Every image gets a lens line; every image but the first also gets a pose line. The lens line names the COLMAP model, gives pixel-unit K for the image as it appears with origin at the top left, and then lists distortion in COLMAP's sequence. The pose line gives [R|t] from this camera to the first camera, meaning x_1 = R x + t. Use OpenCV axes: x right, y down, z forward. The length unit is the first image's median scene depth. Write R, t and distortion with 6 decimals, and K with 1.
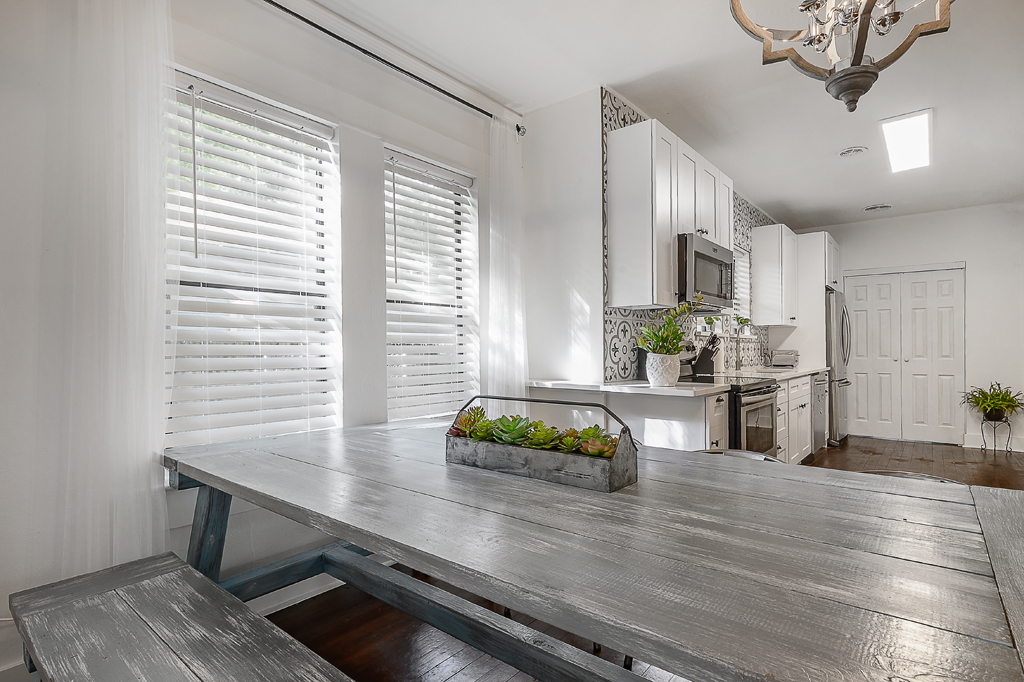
lens RADIAL K [[499.0, 0, 518.5], [0, 499.0, 352.0], [0, 0, 1]] dist [-0.018353, 0.001187]
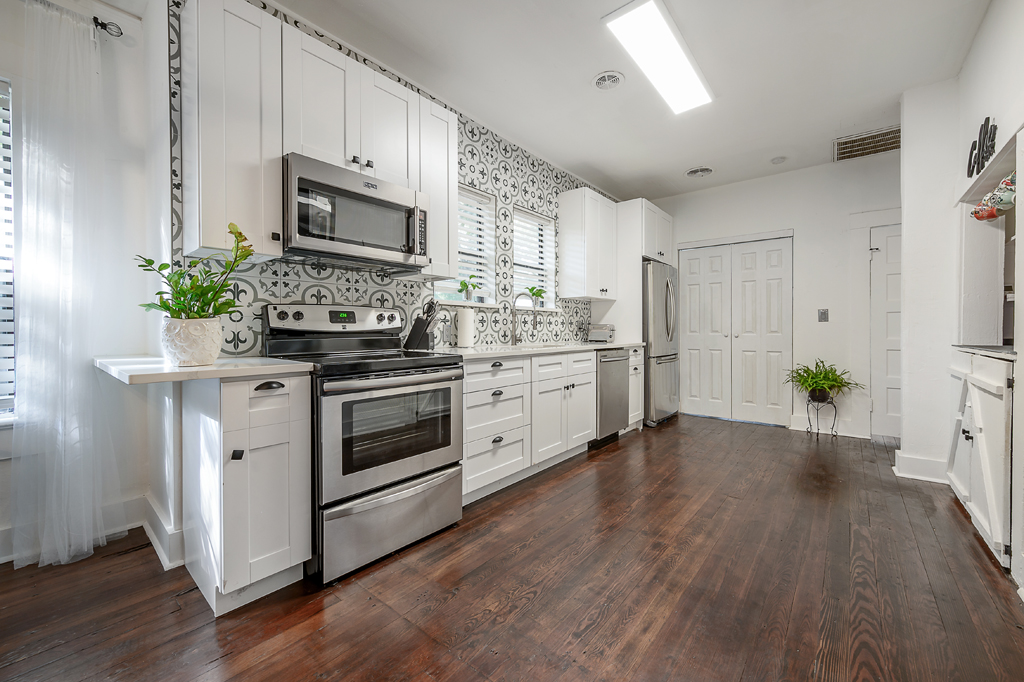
lens RADIAL K [[402.5, 0, 512.3], [0, 402.5, 336.4], [0, 0, 1]] dist [0.000250, -0.002009]
pose [[0.999994, 0.003195, -0.001475, 0.418624], [-0.003176, 0.999916, 0.012562, 0.011369], [0.001515, -0.012557, 0.999920, 0.262060]]
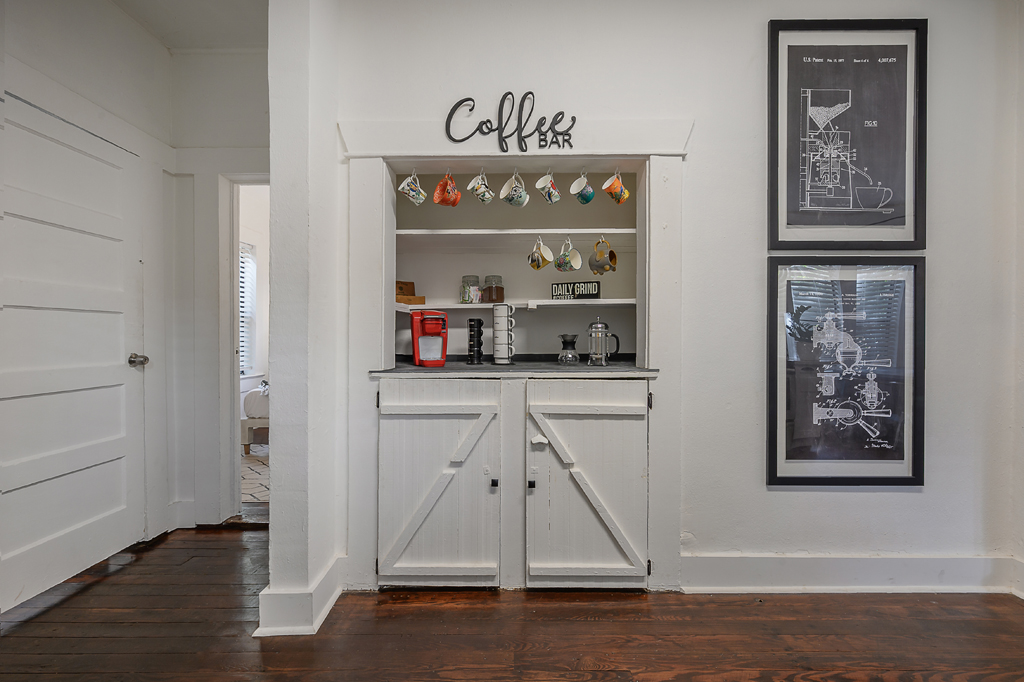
lens RADIAL K [[402.5, 0, 509.7], [0, 402.5, 337.6], [0, 0, 1]] dist [0.000250, -0.002009]
pose [[-0.613086, -0.000205, 0.790016, 0.645117], [0.001304, 0.999998, 0.001271, -0.000272], [-0.790015, 0.001810, -0.613085, 0.904591]]
